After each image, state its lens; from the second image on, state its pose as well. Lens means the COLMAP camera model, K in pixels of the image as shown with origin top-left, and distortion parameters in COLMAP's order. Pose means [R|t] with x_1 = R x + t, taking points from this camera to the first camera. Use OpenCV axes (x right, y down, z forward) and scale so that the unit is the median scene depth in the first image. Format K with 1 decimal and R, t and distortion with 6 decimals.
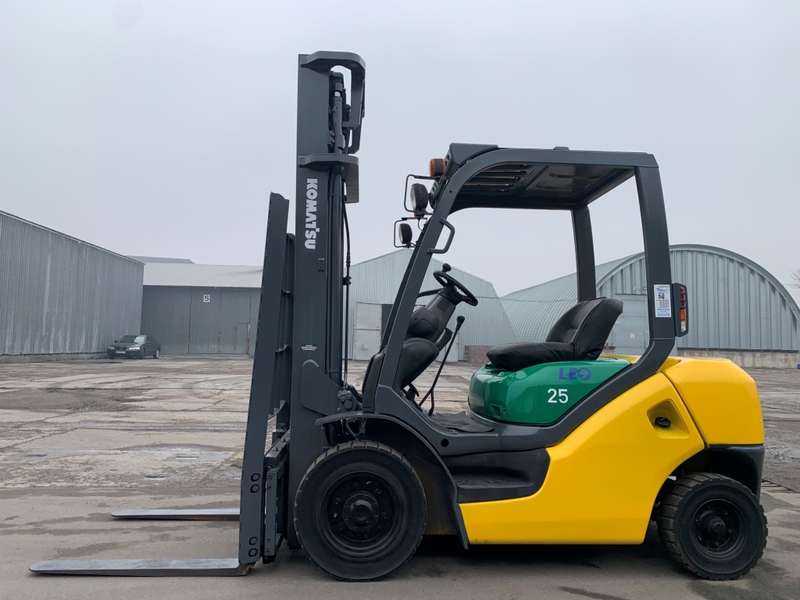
lens RADIAL K [[613.4, 0, 400.0], [0, 613.4, 300.0], [0, 0, 1]] dist [0.011672, -0.004410]
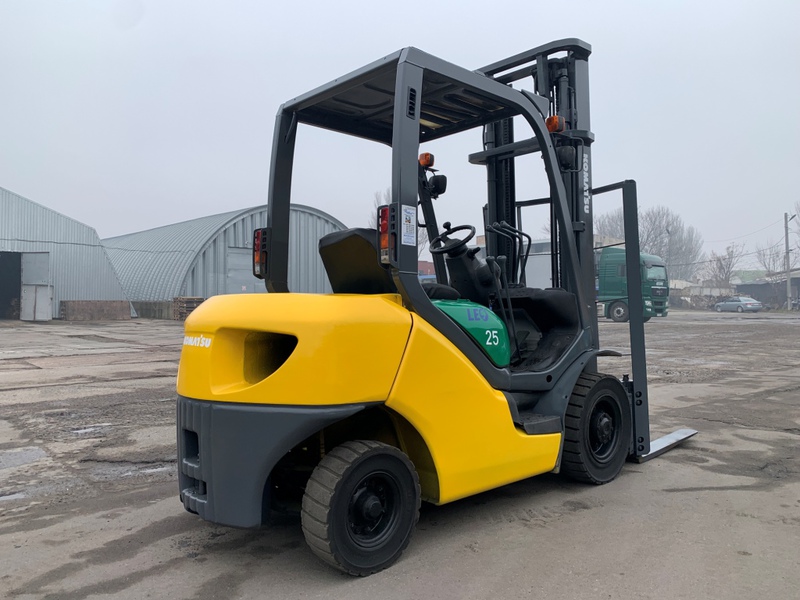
lens RADIAL K [[611.6, 0, 402.0], [0, 611.6, 299.7], [0, 0, 1]] dist [0.010010, -0.002239]
pose [[0.778847, -0.014975, 0.627035, -0.290961], [-0.032648, 0.997392, 0.064373, 0.012133], [-0.626363, -0.070608, 0.776327, 0.138534]]
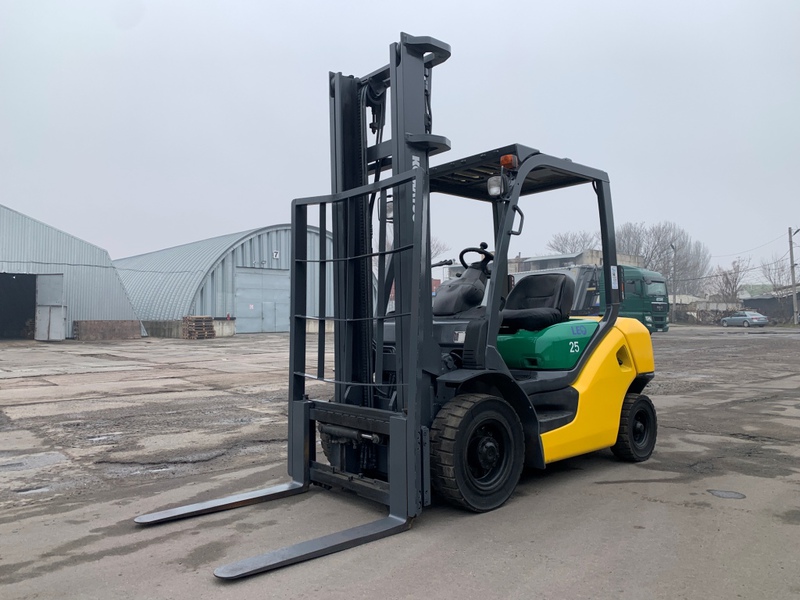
lens RADIAL K [[611.0, 0, 400.0], [0, 611.0, 300.0], [0, 0, 1]] dist [0.010885, -0.002613]
pose [[0.789519, -0.004323, 0.613711, -0.309105], [-0.023598, 0.999022, 0.037395, 0.004559], [-0.613273, -0.044006, 0.788644, 0.065381]]
